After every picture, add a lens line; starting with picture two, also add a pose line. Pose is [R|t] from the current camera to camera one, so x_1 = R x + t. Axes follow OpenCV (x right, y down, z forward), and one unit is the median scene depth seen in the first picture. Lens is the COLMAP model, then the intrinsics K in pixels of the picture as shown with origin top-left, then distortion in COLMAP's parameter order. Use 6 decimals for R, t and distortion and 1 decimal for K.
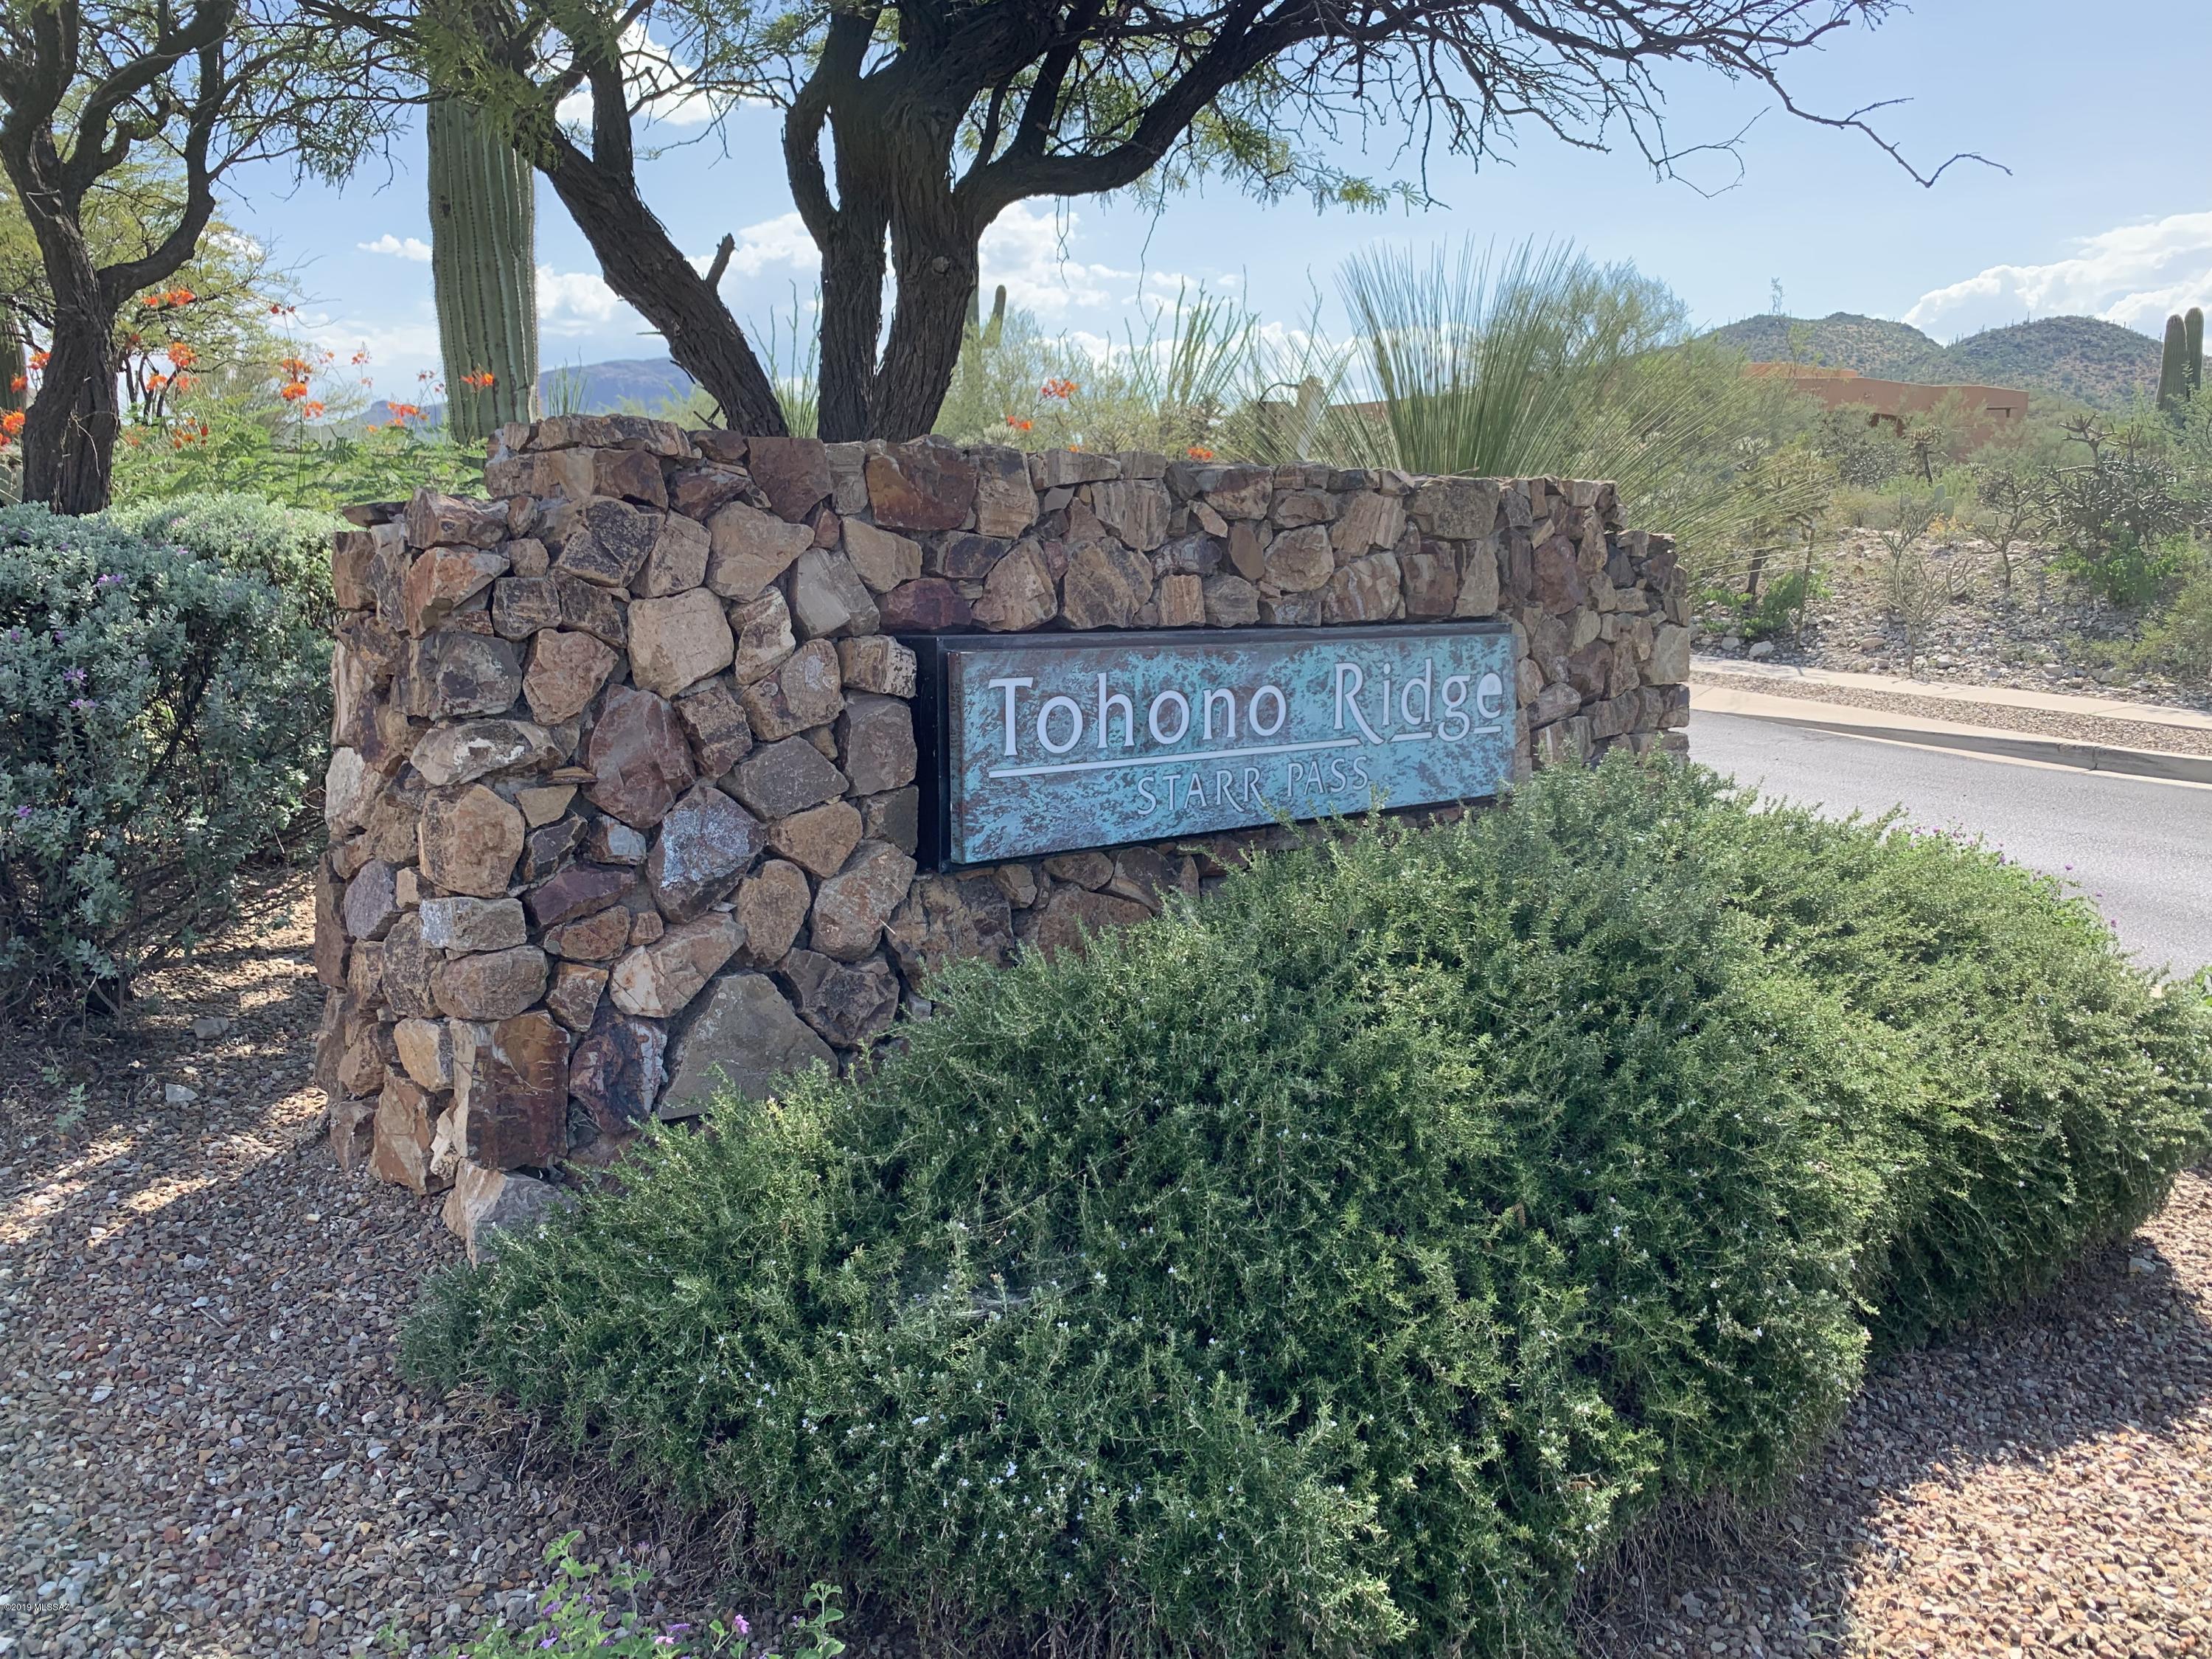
lens RADIAL K [[1707.3, 0, 1106.4], [0, 1707.3, 833.4], [0, 0, 1]] dist [0.034271, -0.039488]
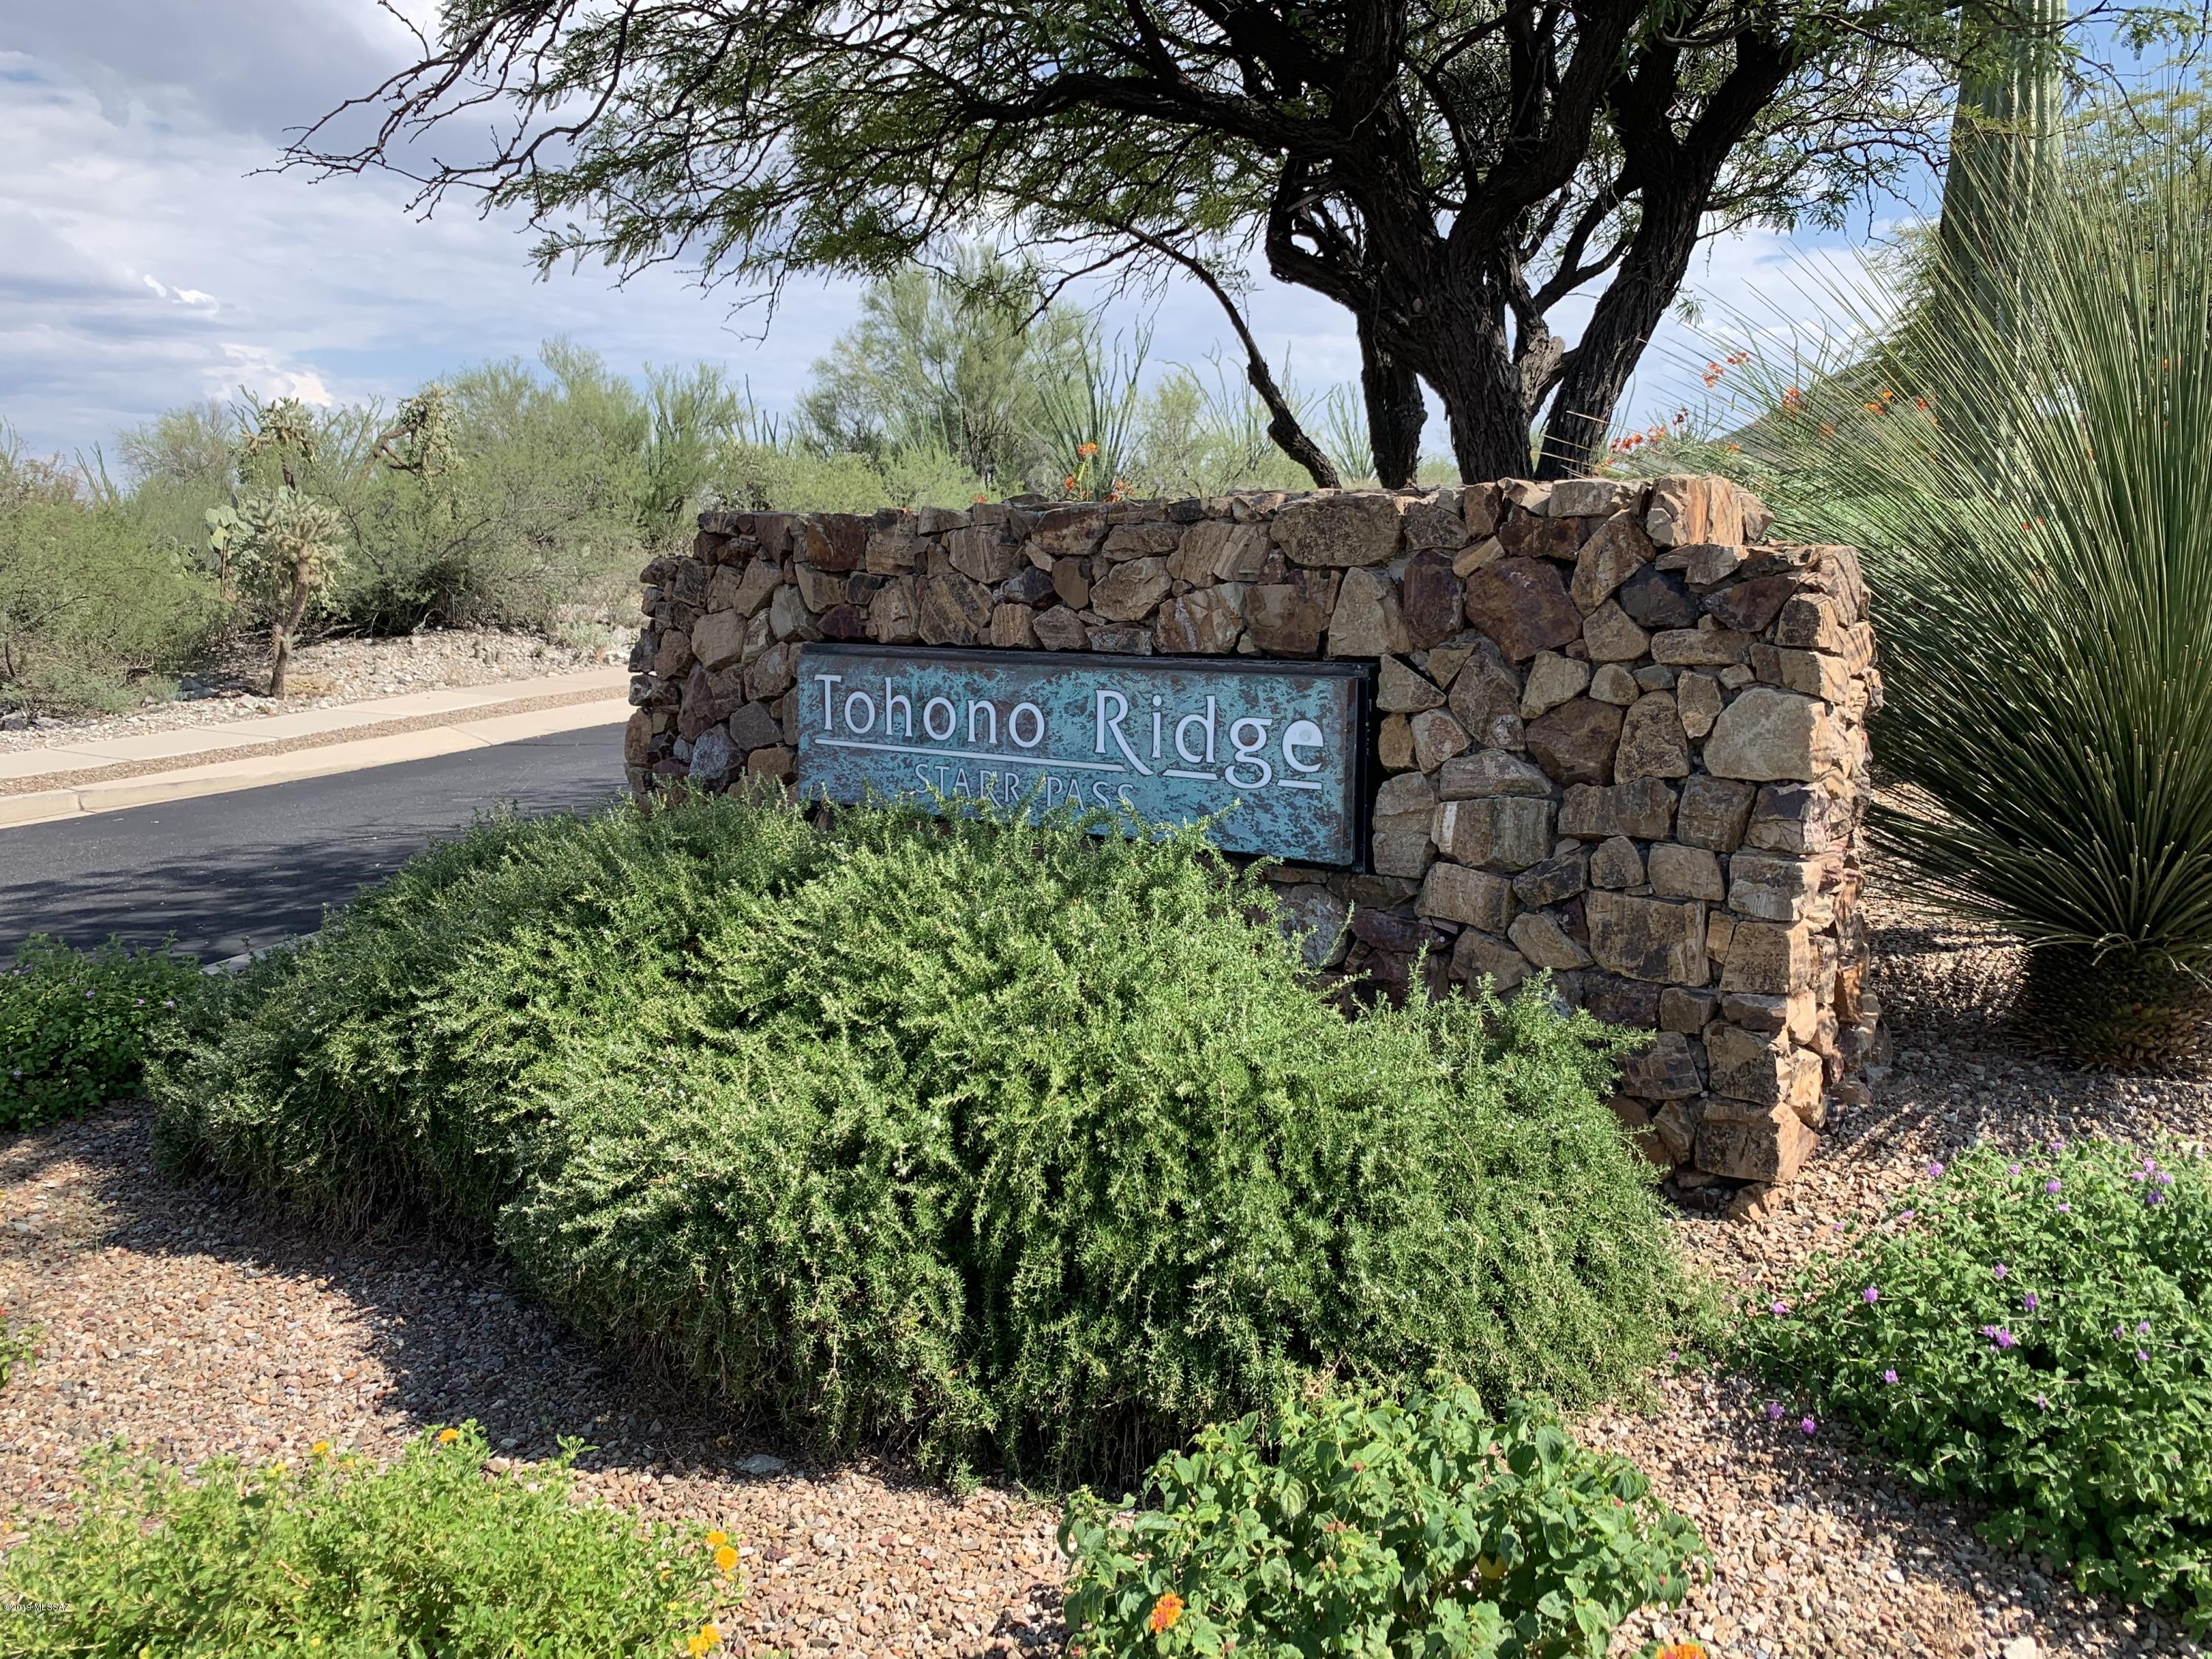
lens RADIAL K [[1707.3, 0, 1106.7], [0, 1707.3, 827.2], [0, 0, 1]] dist [0.034271, -0.039488]
pose [[0.184206, 0.131304, -0.974078, 1.200842], [-0.154986, 0.982519, 0.103132, -0.129118], [0.970591, 0.131971, 0.201336, 0.829589]]
